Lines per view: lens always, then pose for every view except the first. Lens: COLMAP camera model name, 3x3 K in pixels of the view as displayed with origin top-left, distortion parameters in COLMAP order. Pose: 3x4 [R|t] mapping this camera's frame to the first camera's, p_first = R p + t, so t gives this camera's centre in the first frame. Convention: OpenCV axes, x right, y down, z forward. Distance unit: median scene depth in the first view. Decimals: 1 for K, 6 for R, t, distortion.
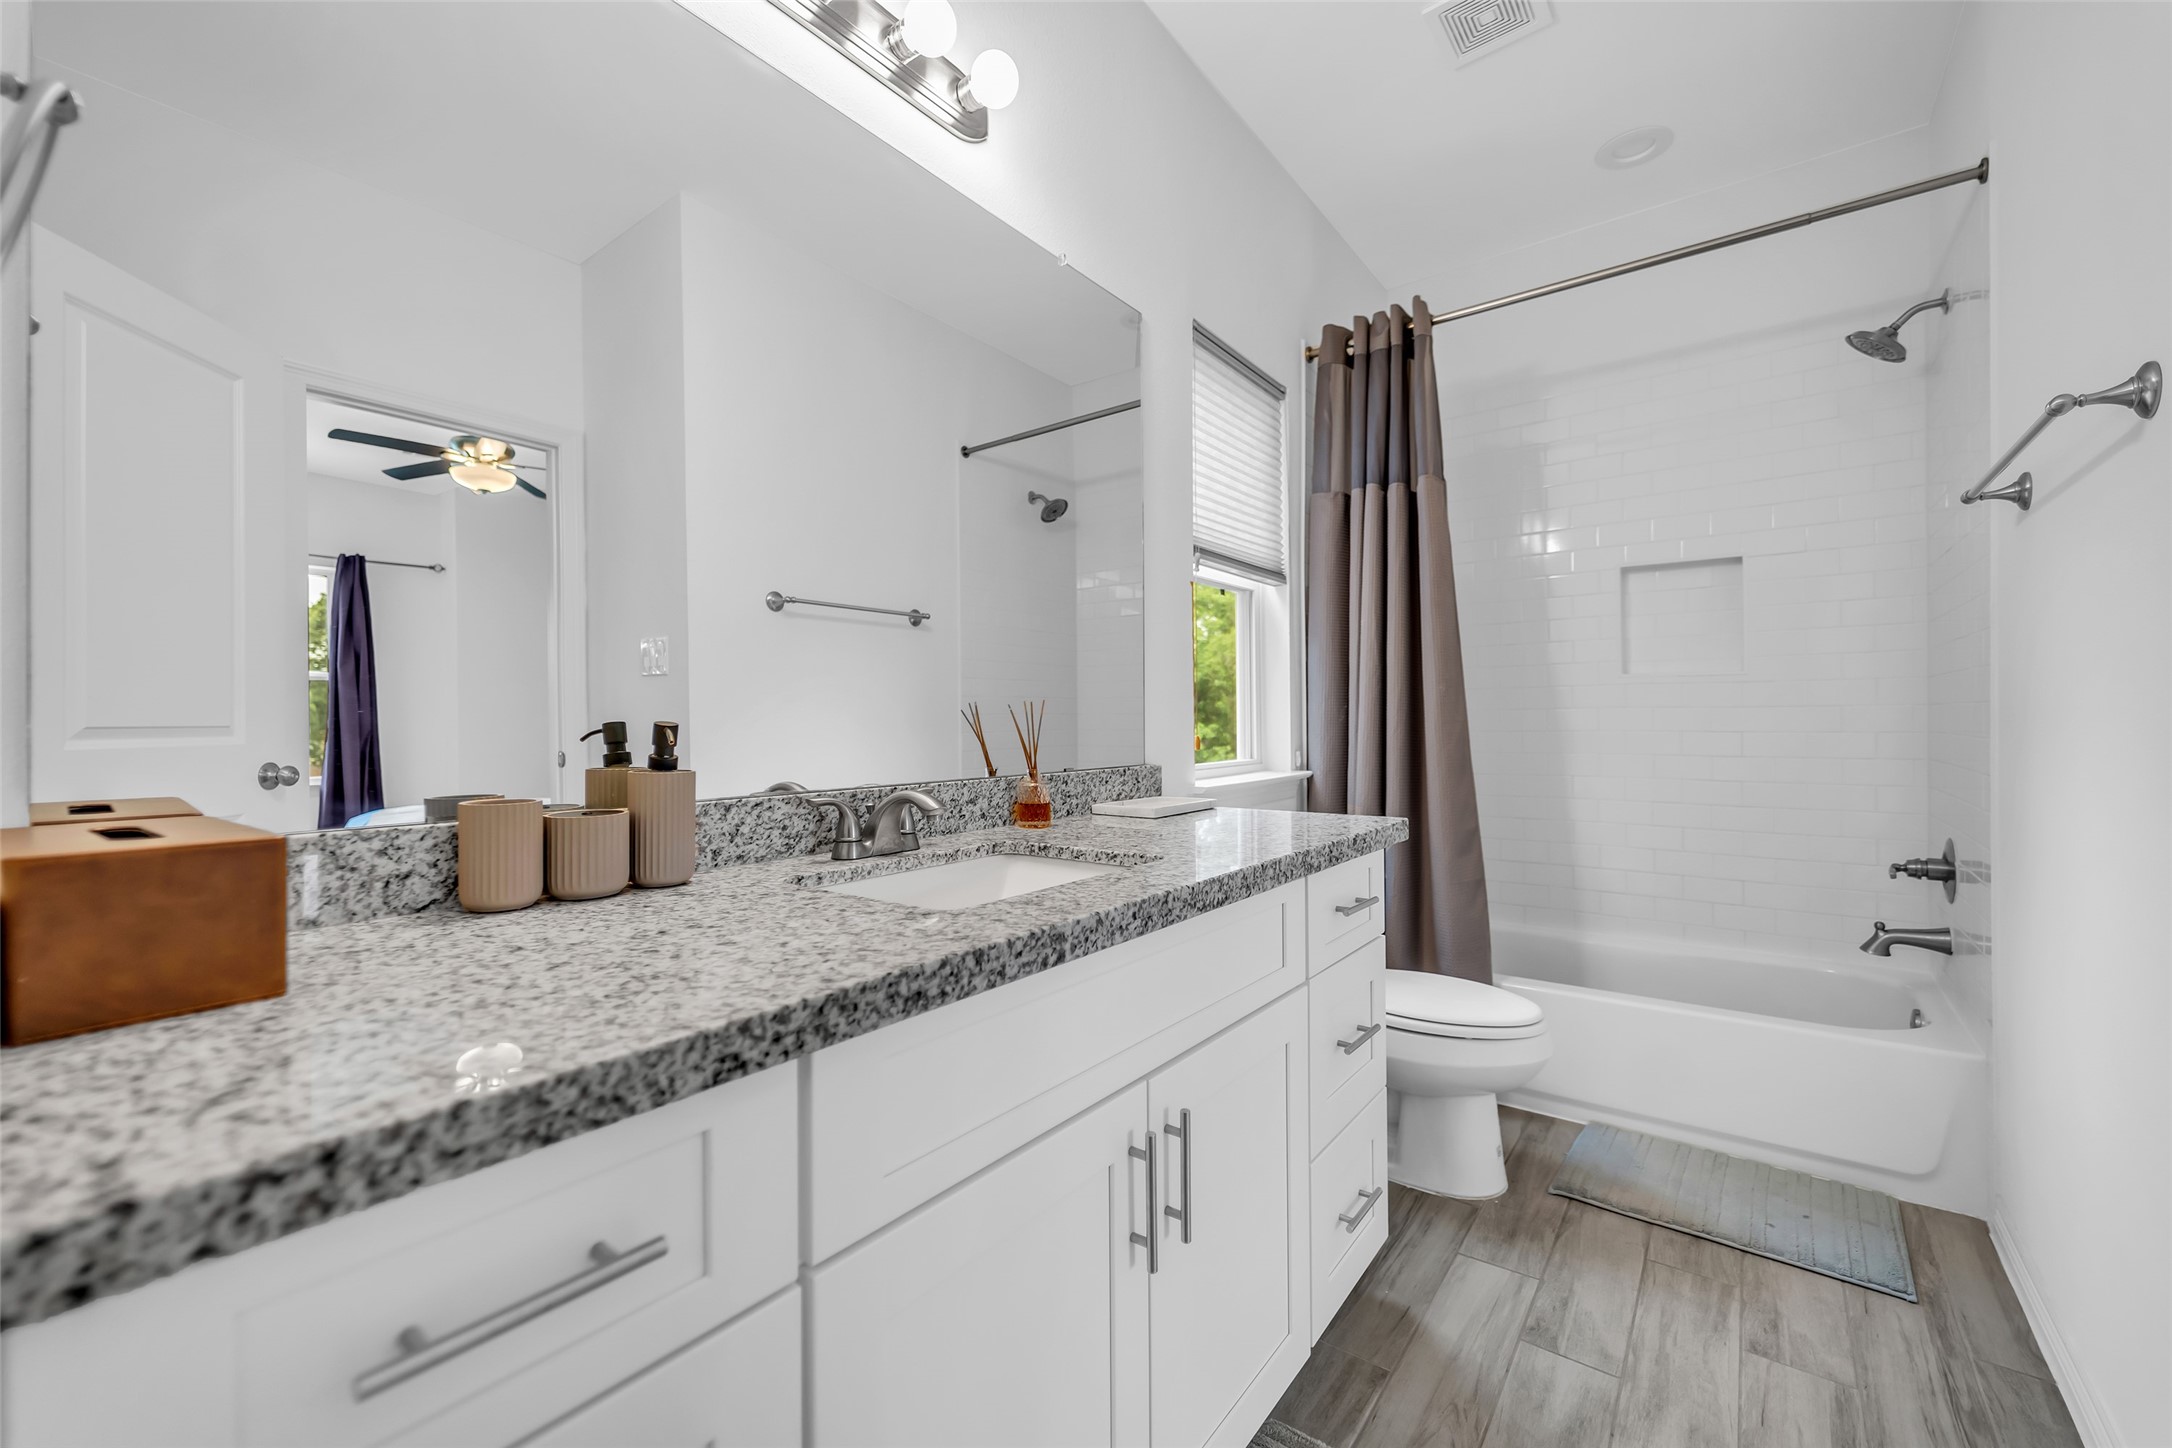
lens RADIAL K [[879.5, 0, 1087.5], [0, 879.5, 727.4], [0, 0, 1]] dist [0.000287, -0.000006]
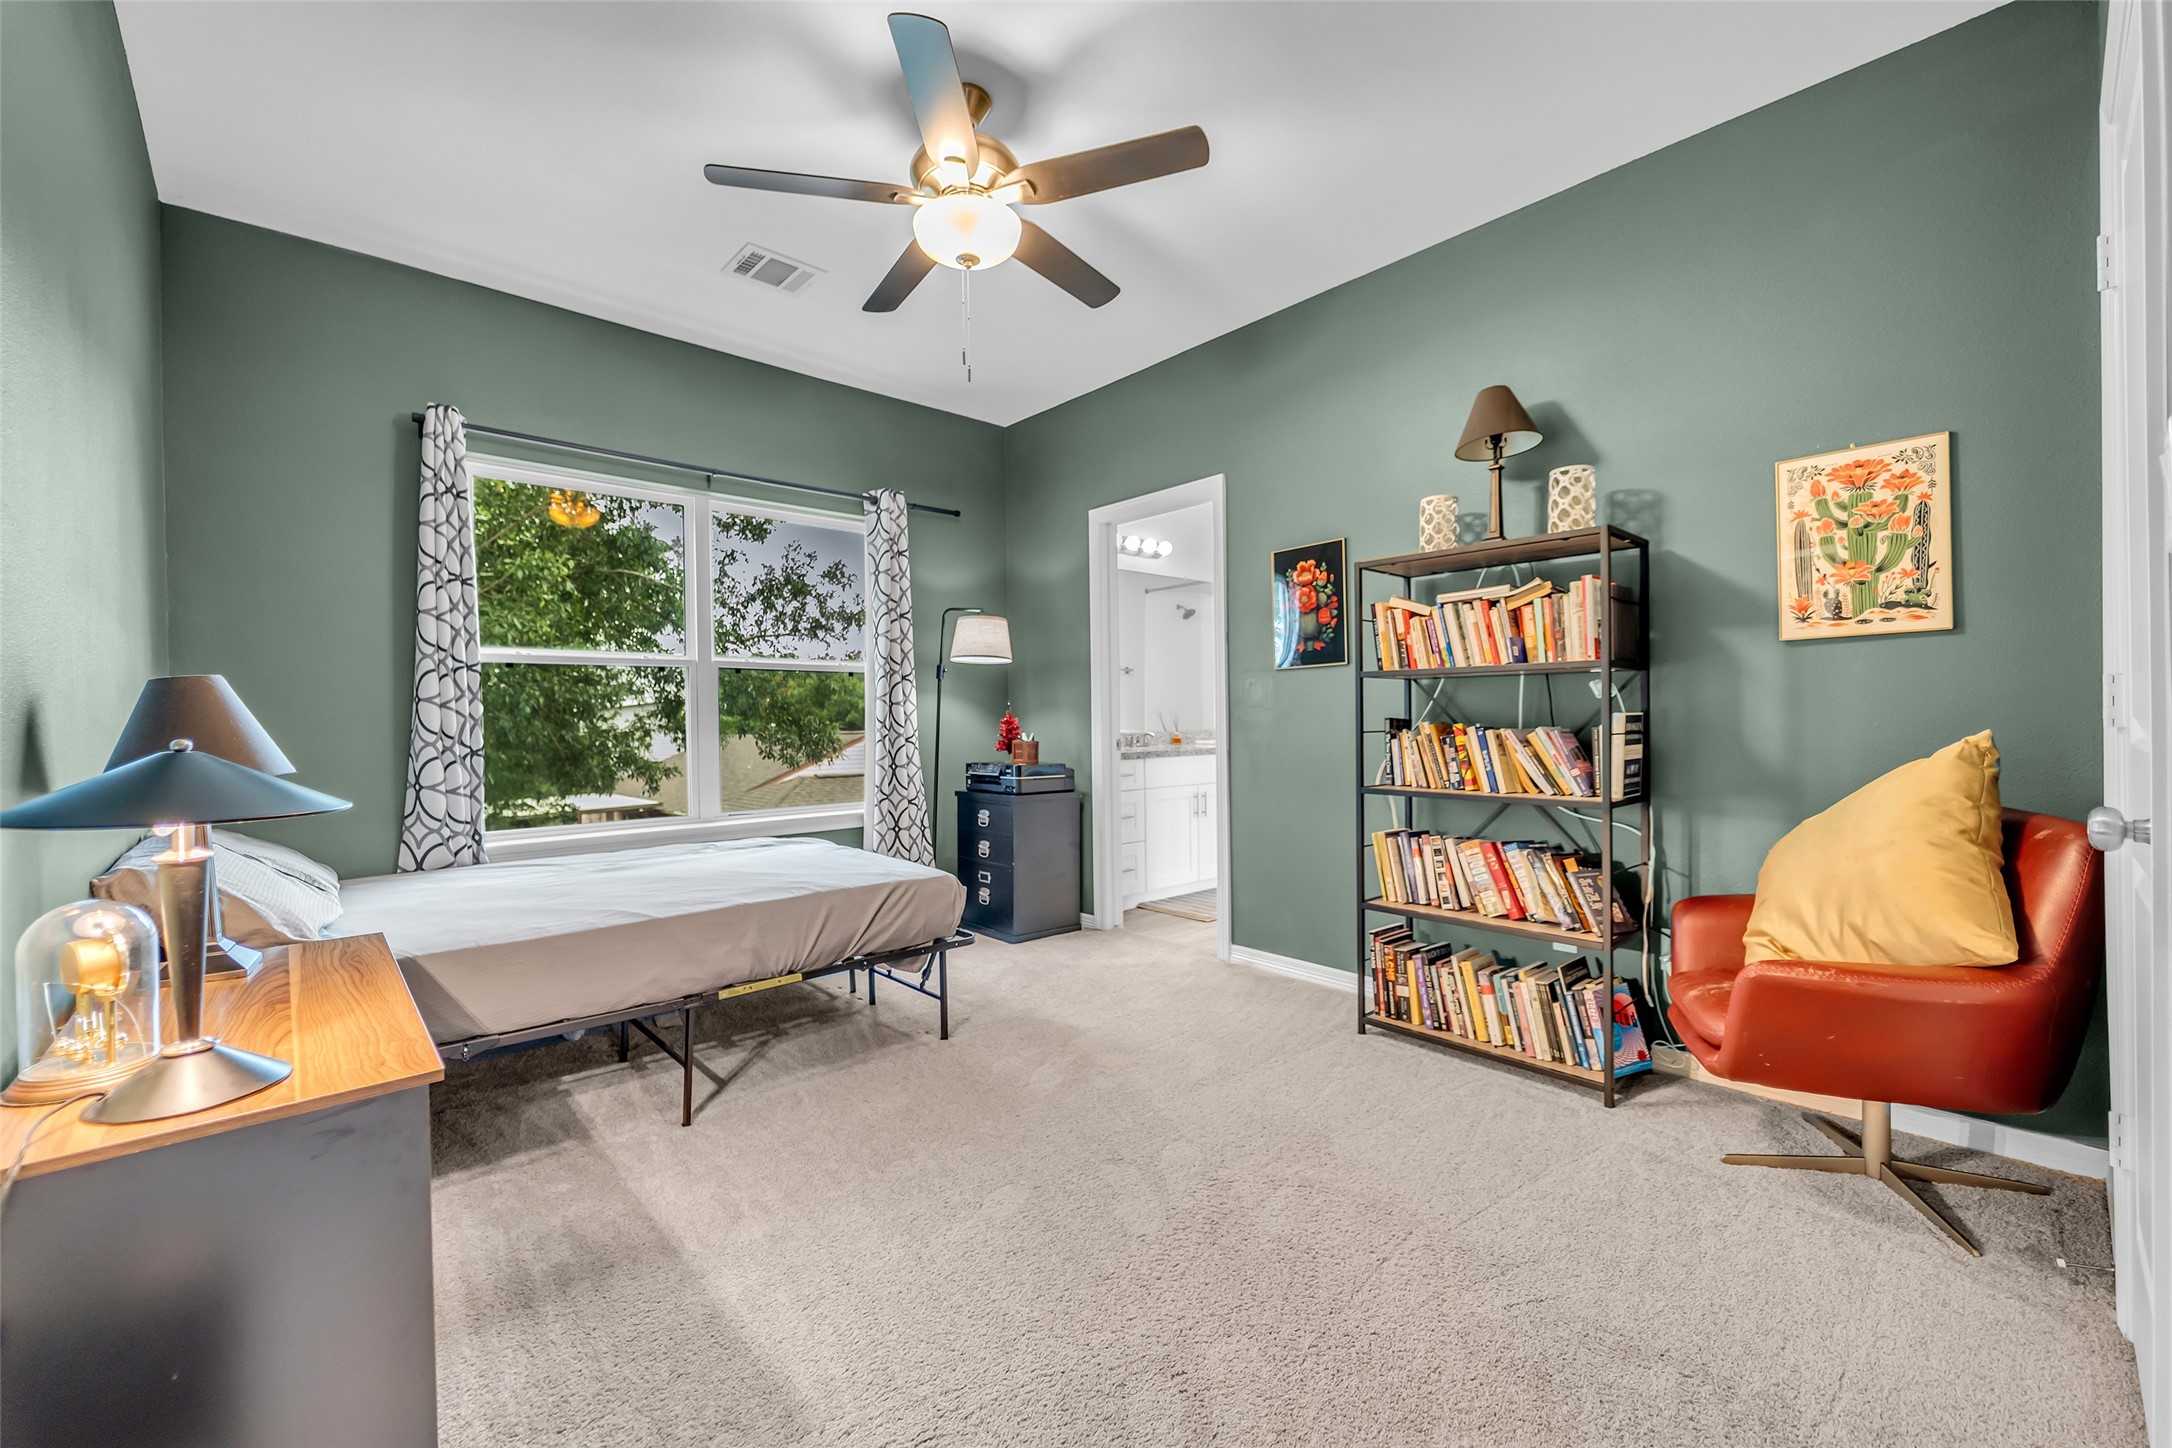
lens RADIAL K [[879.5, 0, 1085.8], [0, 879.5, 717.2], [0, 0, 1]] dist [0.000287, -0.000006]
pose [[0.984515, -0.001811, -0.175292, 0.196867], [0.002955, 0.999976, 0.006269, -0.023355], [0.175277, -0.006690, 0.984496, -2.532344]]
